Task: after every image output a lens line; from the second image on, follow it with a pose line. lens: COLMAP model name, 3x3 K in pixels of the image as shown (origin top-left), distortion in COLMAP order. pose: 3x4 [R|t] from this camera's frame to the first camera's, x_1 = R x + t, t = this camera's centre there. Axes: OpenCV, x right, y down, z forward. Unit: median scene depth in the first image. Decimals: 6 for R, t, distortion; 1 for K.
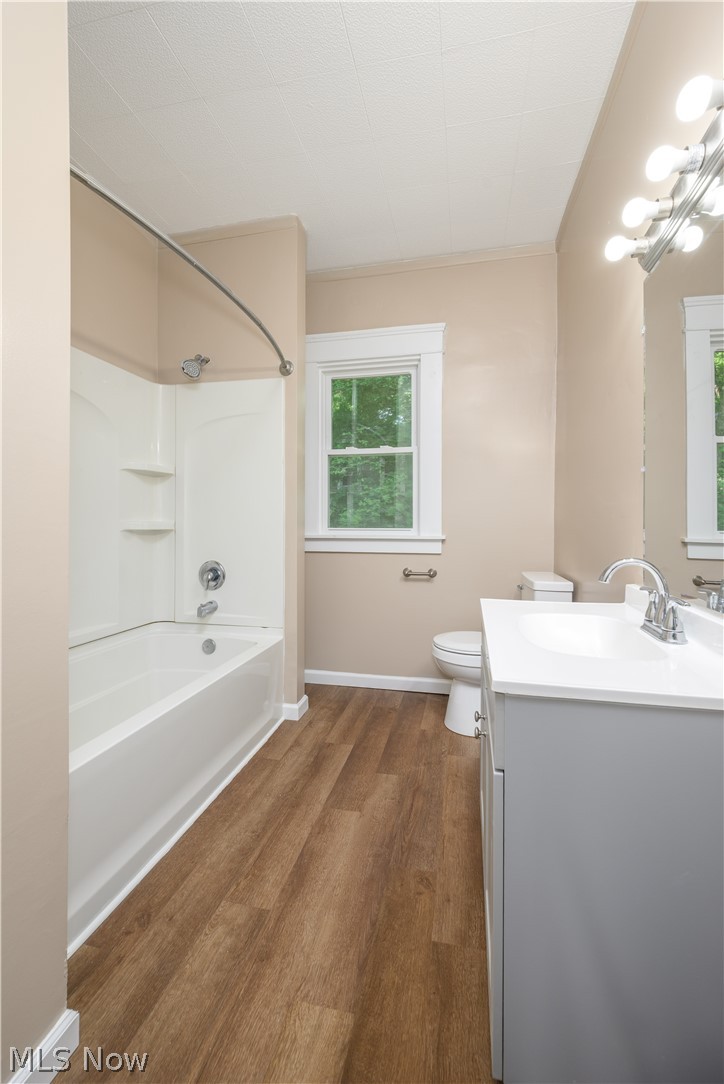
lens RADIAL K [[428.1, 0, 328.6], [0, 428.1, 525.3], [0, 0, 1]] dist [-0.001346, -0.000370]
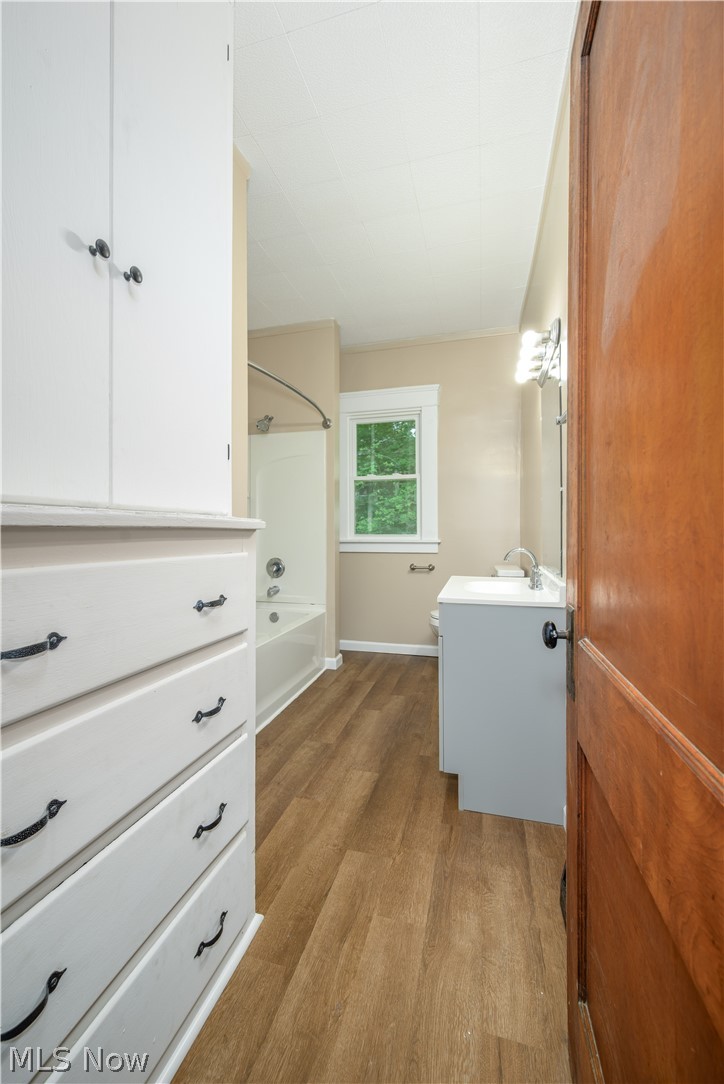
lens RADIAL K [[428.1, 0, 364.1], [0, 428.1, 538.7], [0, 0, 1]] dist [-0.001346, -0.000370]
pose [[0.998876, -0.006414, 0.046961, -0.042811], [0.005716, 0.999871, 0.014988, -0.000457], [-0.047051, -0.014703, 0.998784, -0.436099]]
